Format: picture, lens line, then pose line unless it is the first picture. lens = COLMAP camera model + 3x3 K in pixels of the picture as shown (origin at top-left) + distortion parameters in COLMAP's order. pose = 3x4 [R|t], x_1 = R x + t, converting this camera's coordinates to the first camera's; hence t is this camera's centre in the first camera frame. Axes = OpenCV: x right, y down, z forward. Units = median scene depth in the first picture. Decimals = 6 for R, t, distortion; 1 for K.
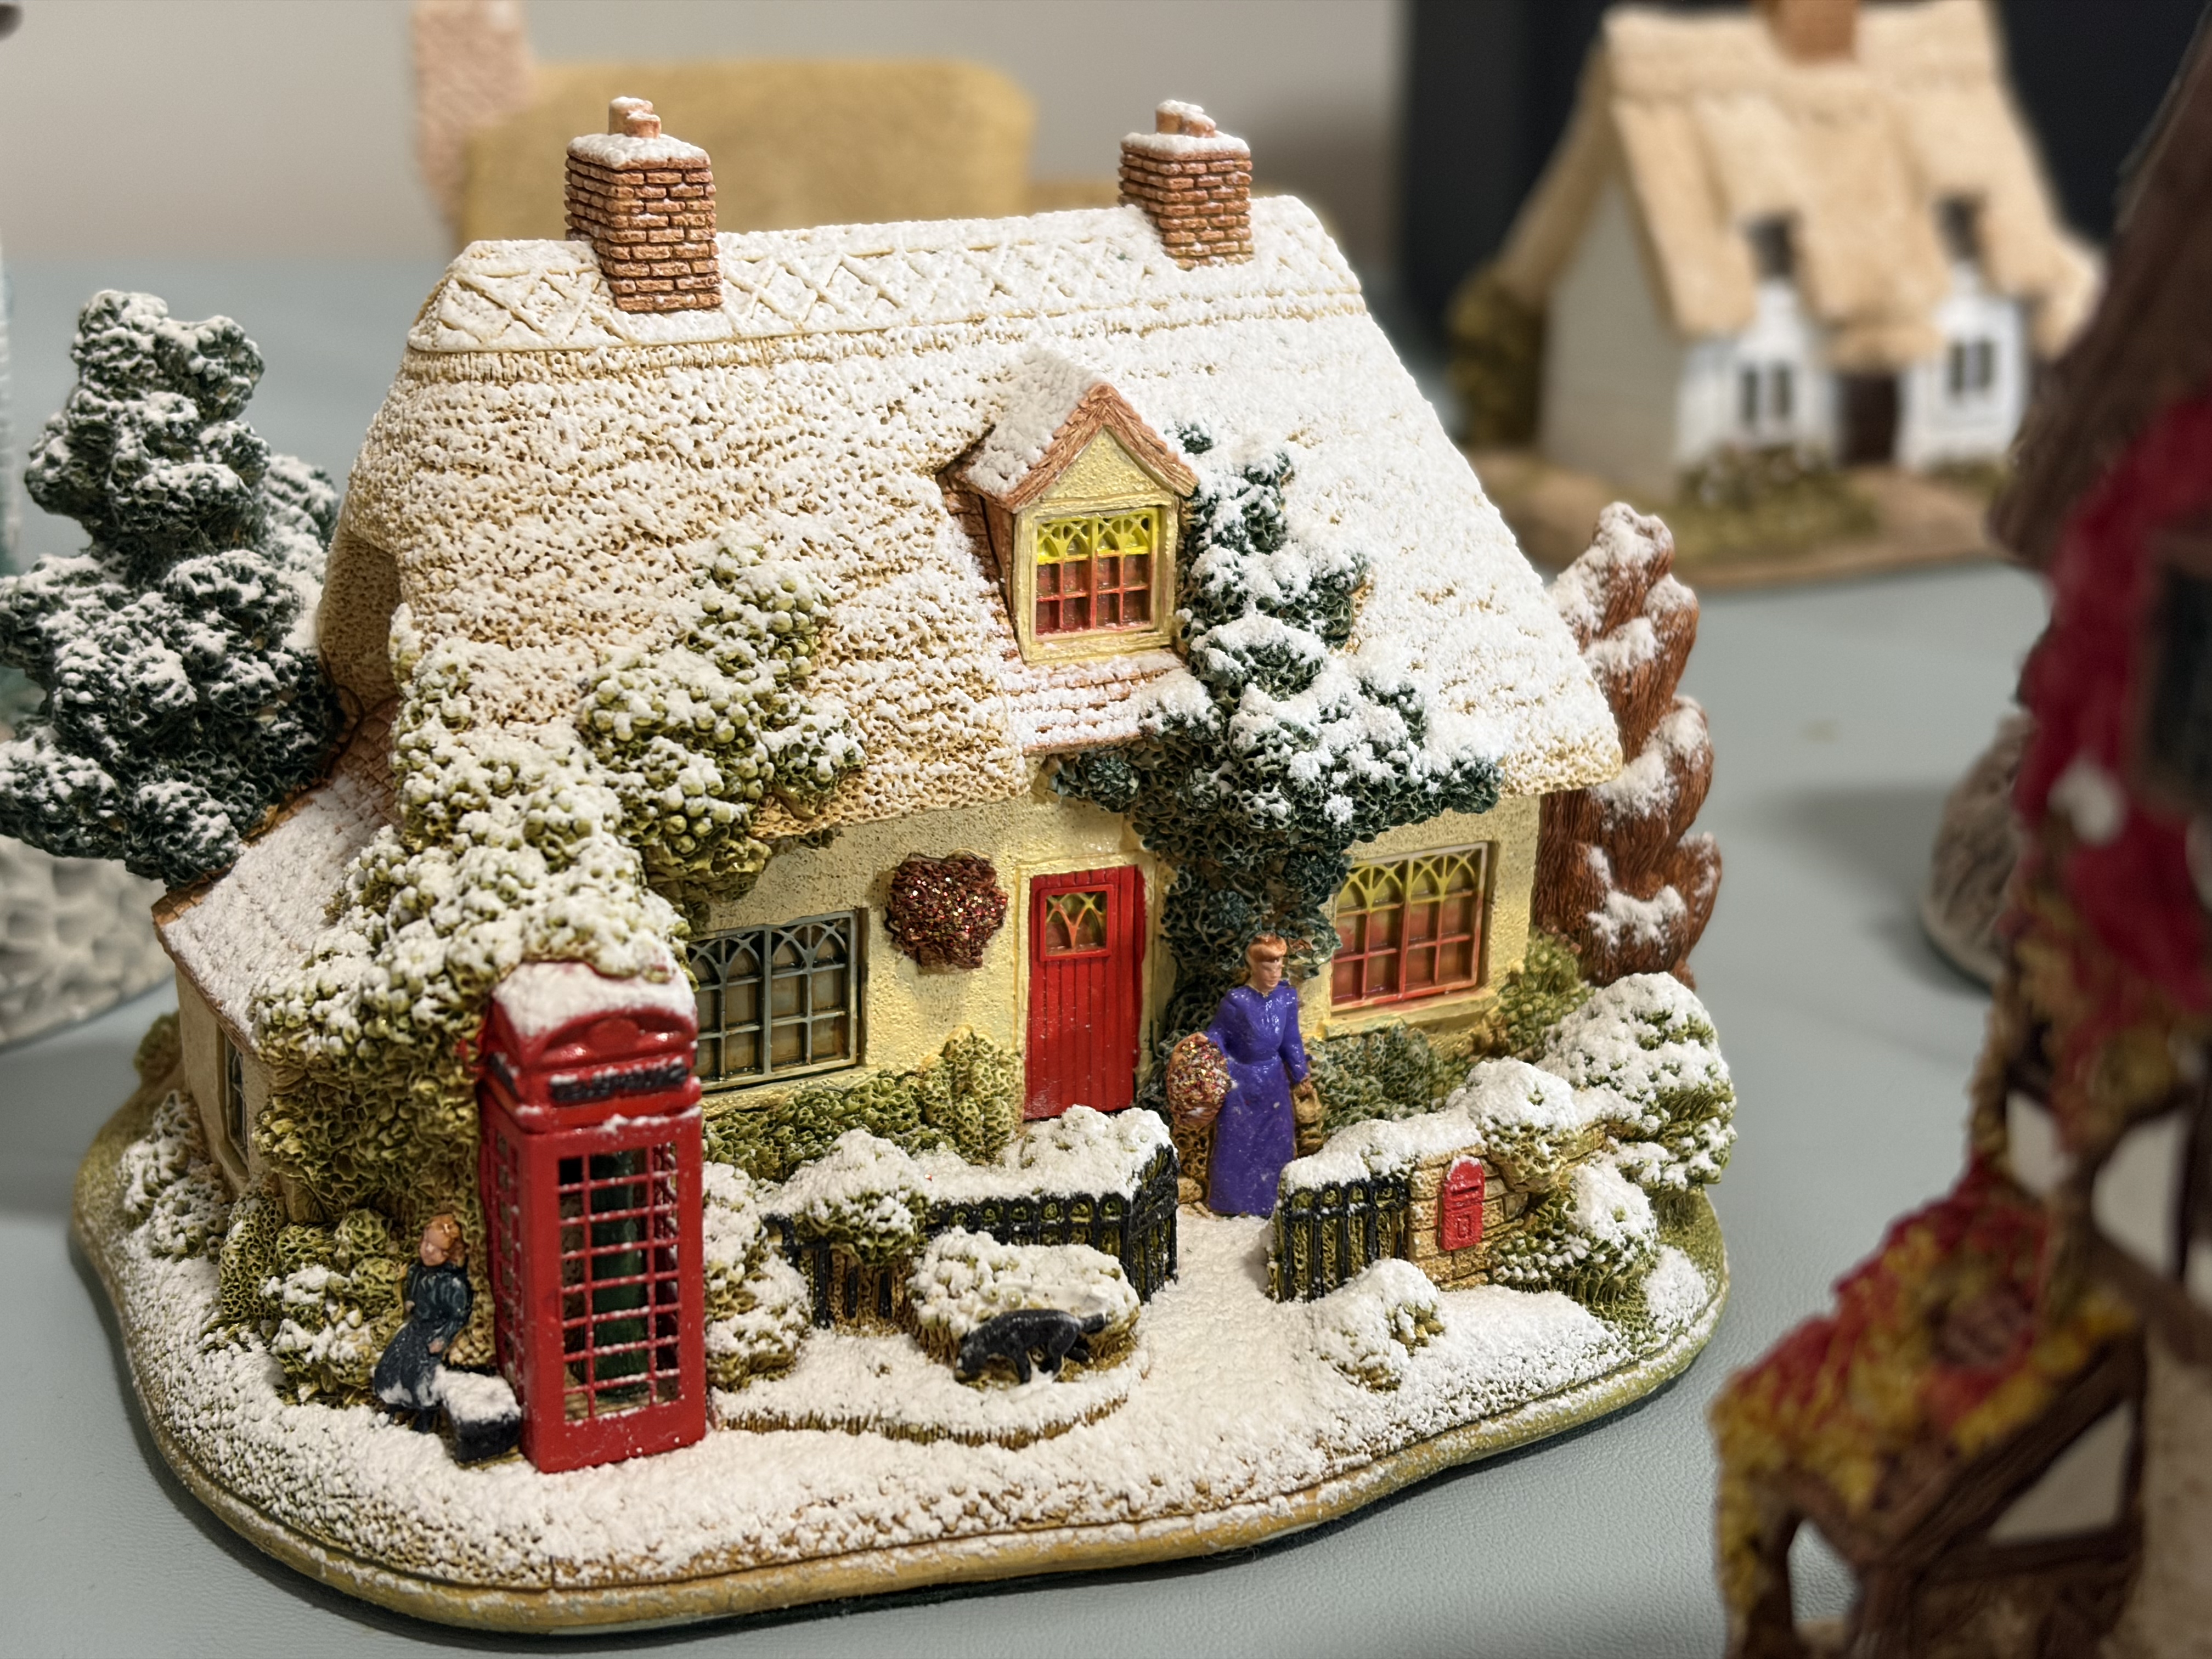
lens RADIAL K [[3412.9, 0, 1106.0], [0, 3412.9, 829.5], [0, 0, 1]] dist [0.282064, -1.251437]
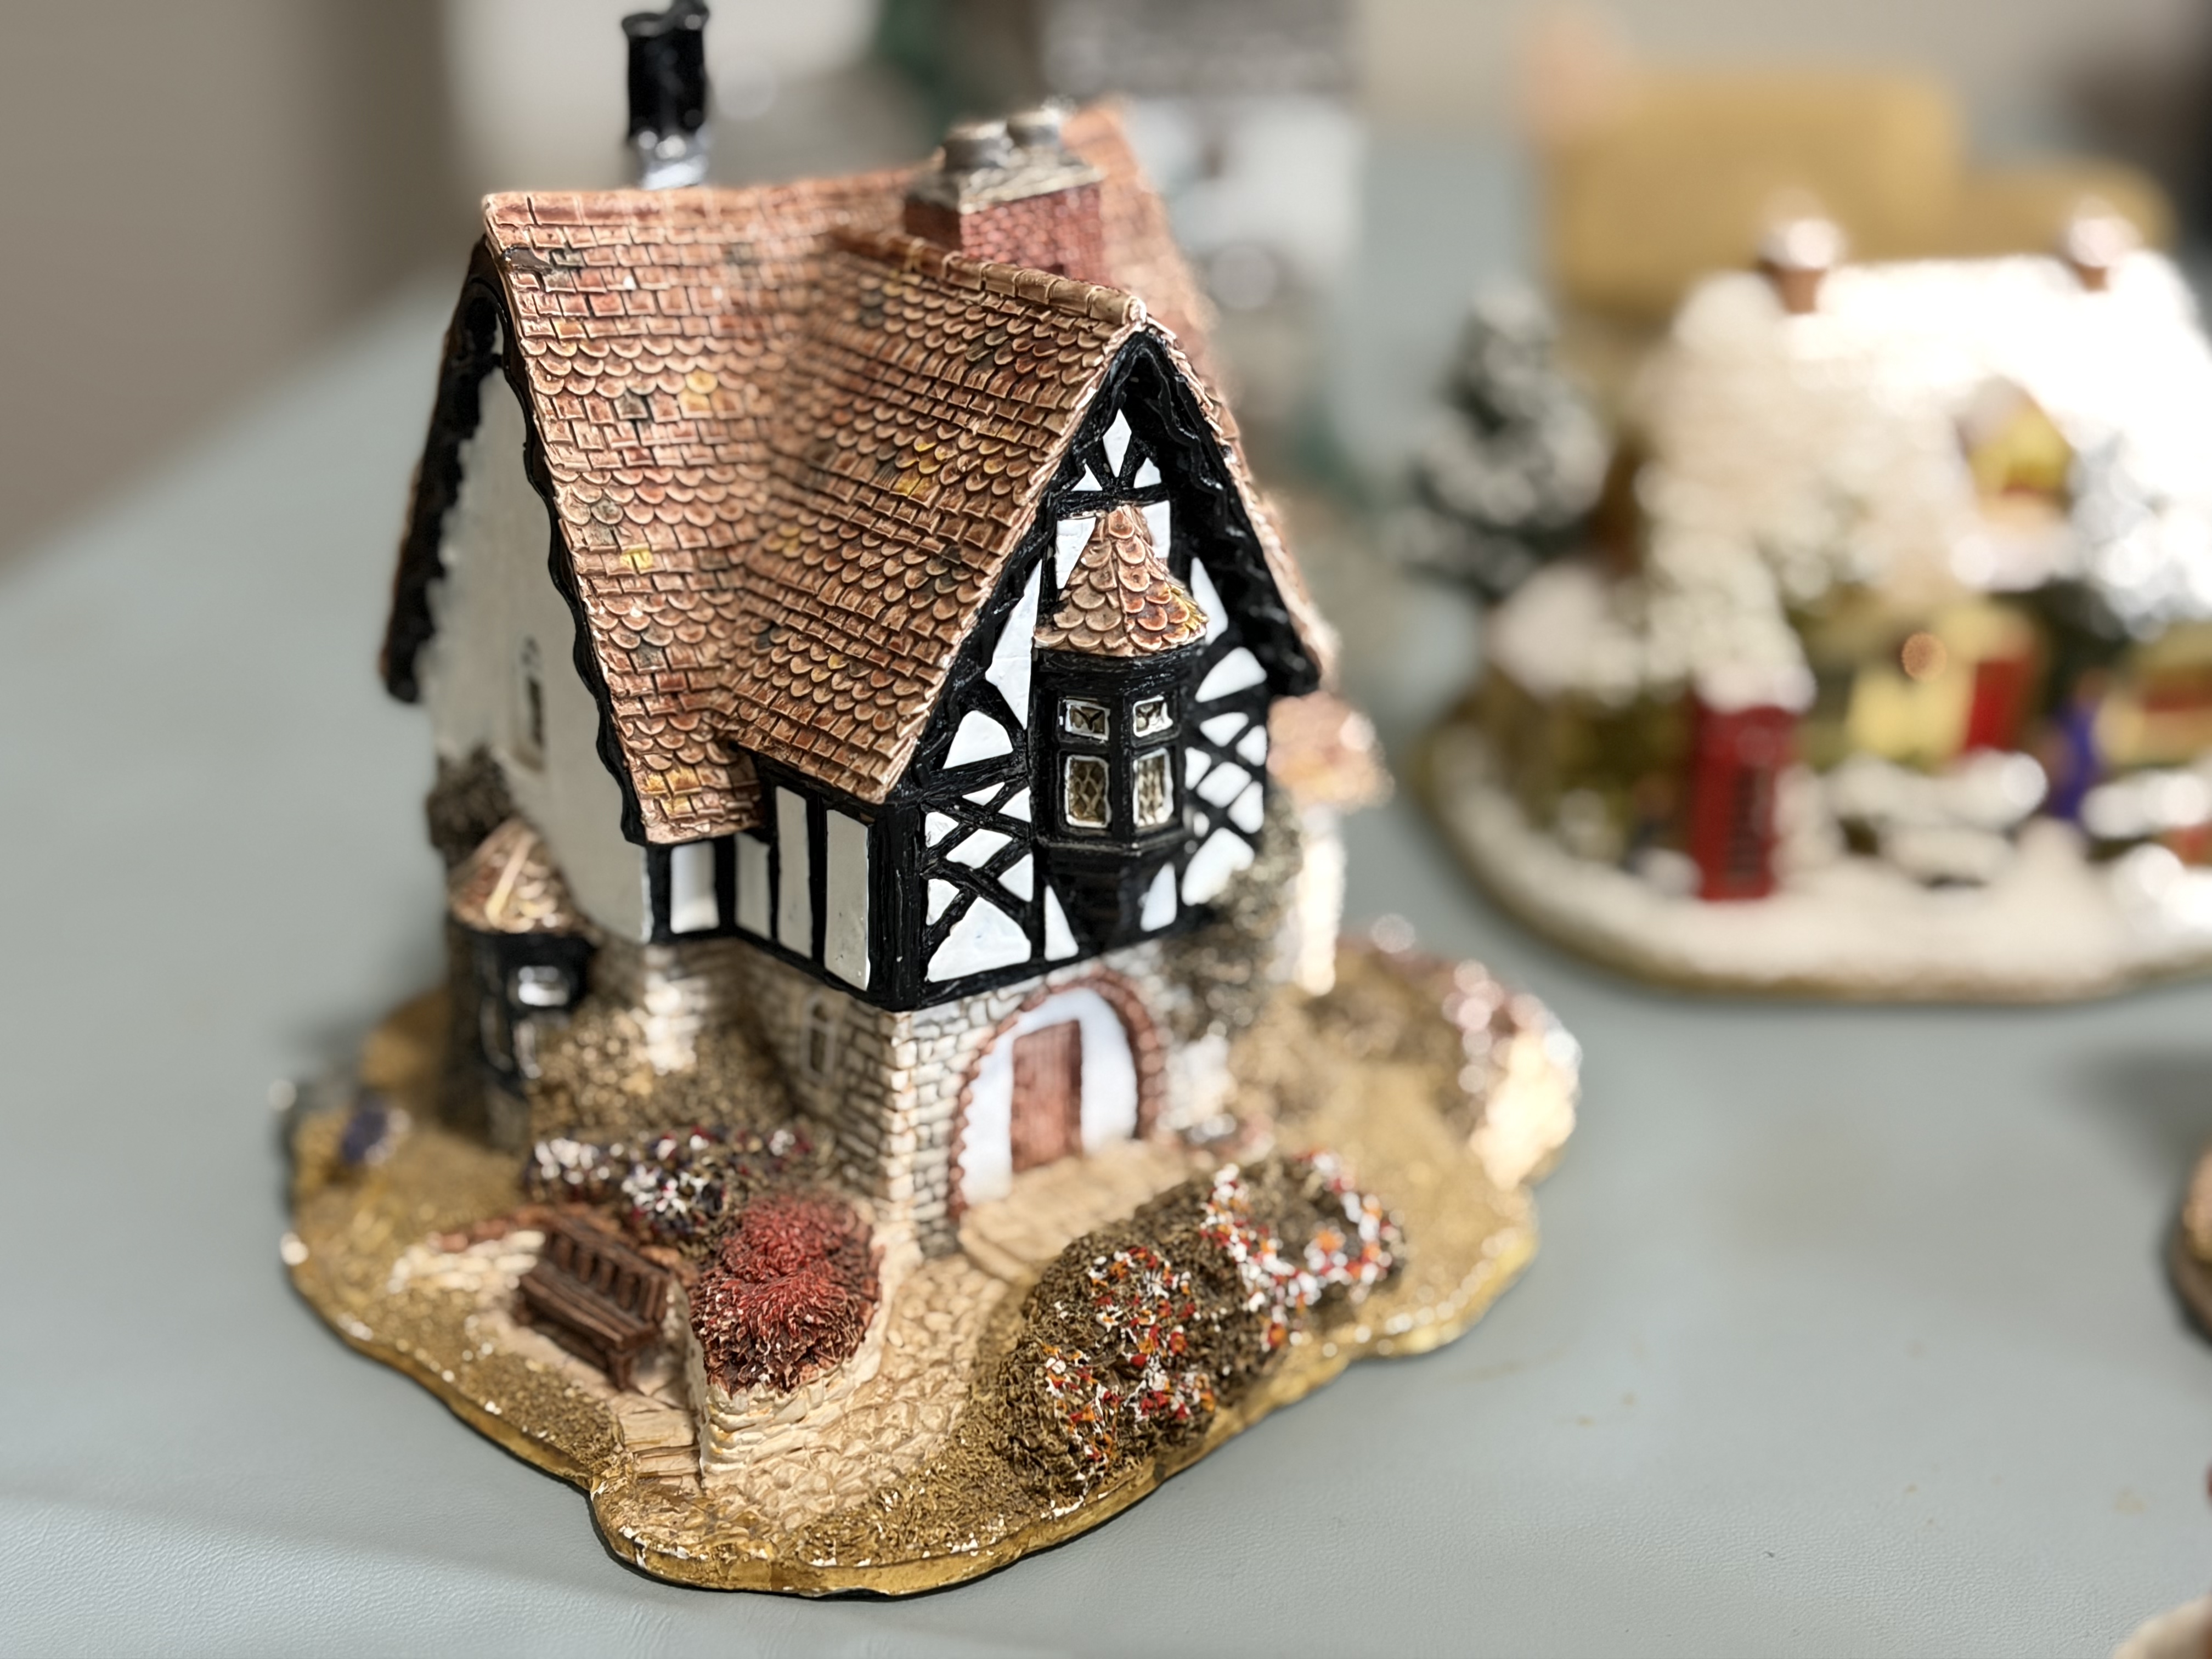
lens RADIAL K [[3412.9, 0, 1106.0], [0, 3412.9, 829.5], [0, 0, 1]] dist [0.282064, -1.251437]
pose [[0.977365, 0.097131, -0.187944, -0.118723], [-0.082147, 0.992907, 0.085956, -0.008004], [0.194959, -0.068571, 0.978411, -0.977914]]
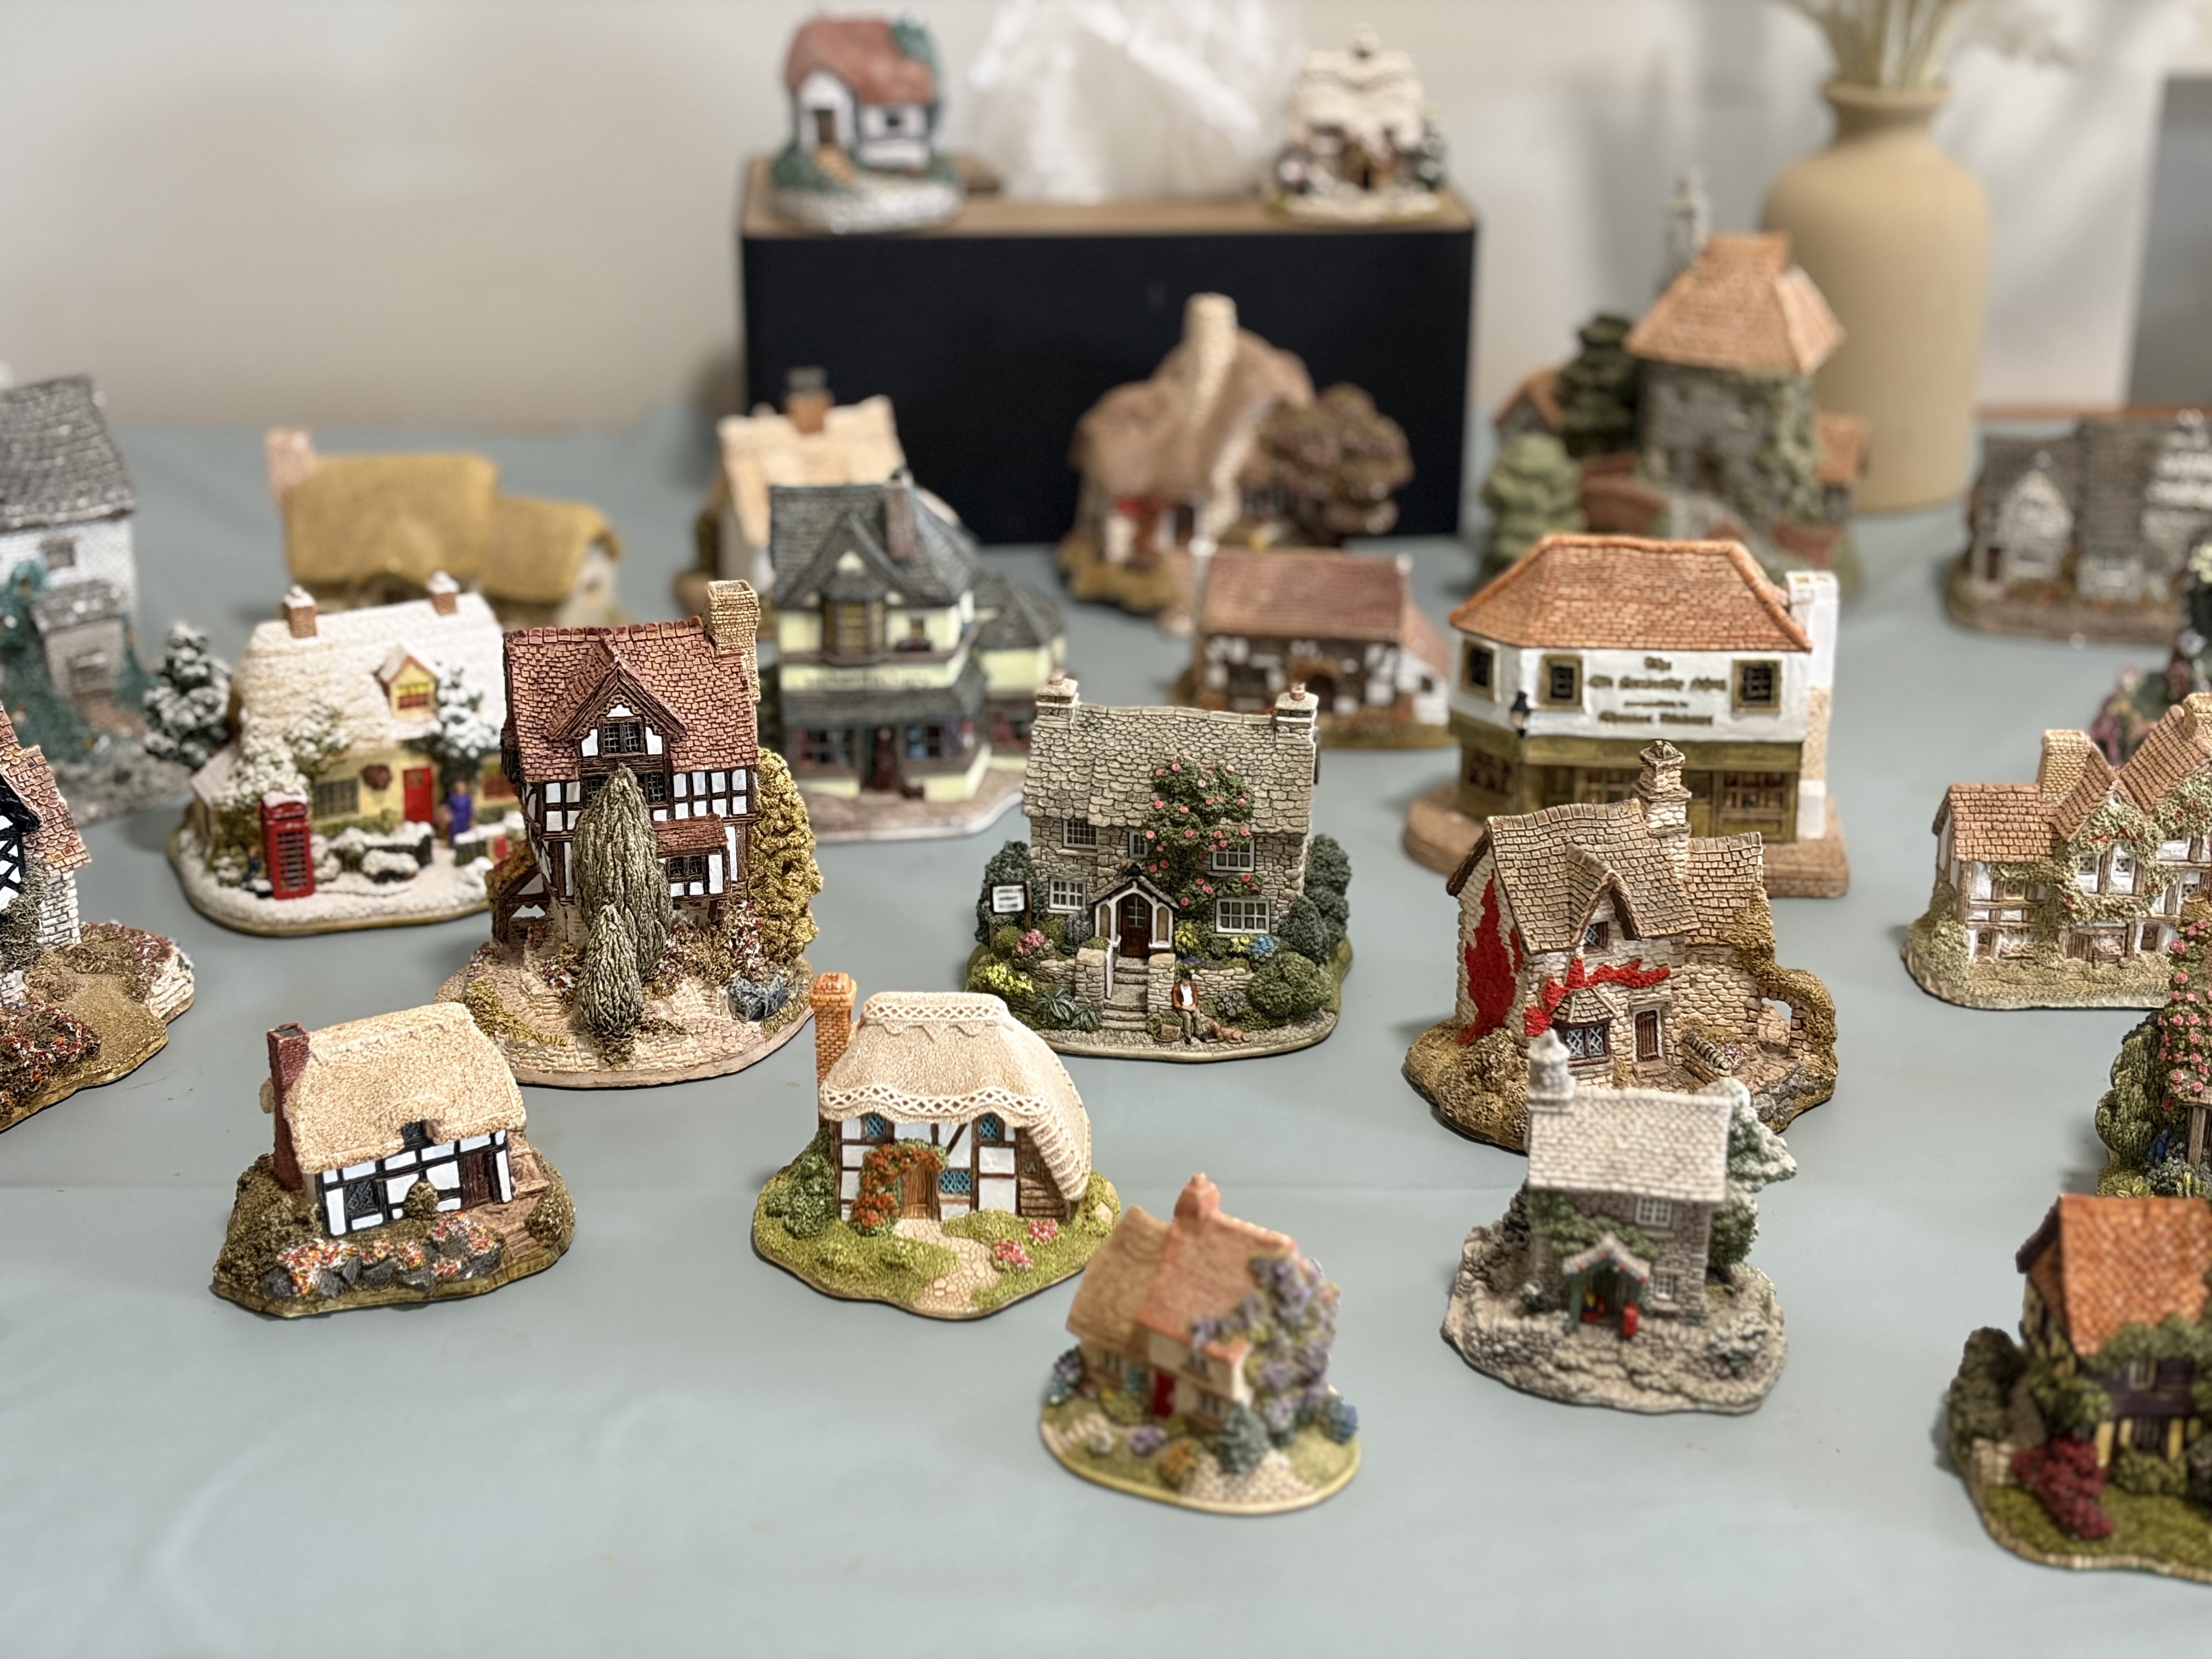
lens RADIAL K [[3412.9, 0, 1106.0], [0, 3412.9, 829.5], [0, 0, 1]] dist [0.282064, -1.251437]
pose [[0.999989, 0.000659, 0.004640, 0.861865], [-0.000978, 0.997607, 0.069128, -0.213712], [-0.004583, -0.069132, 0.997597, -3.361480]]
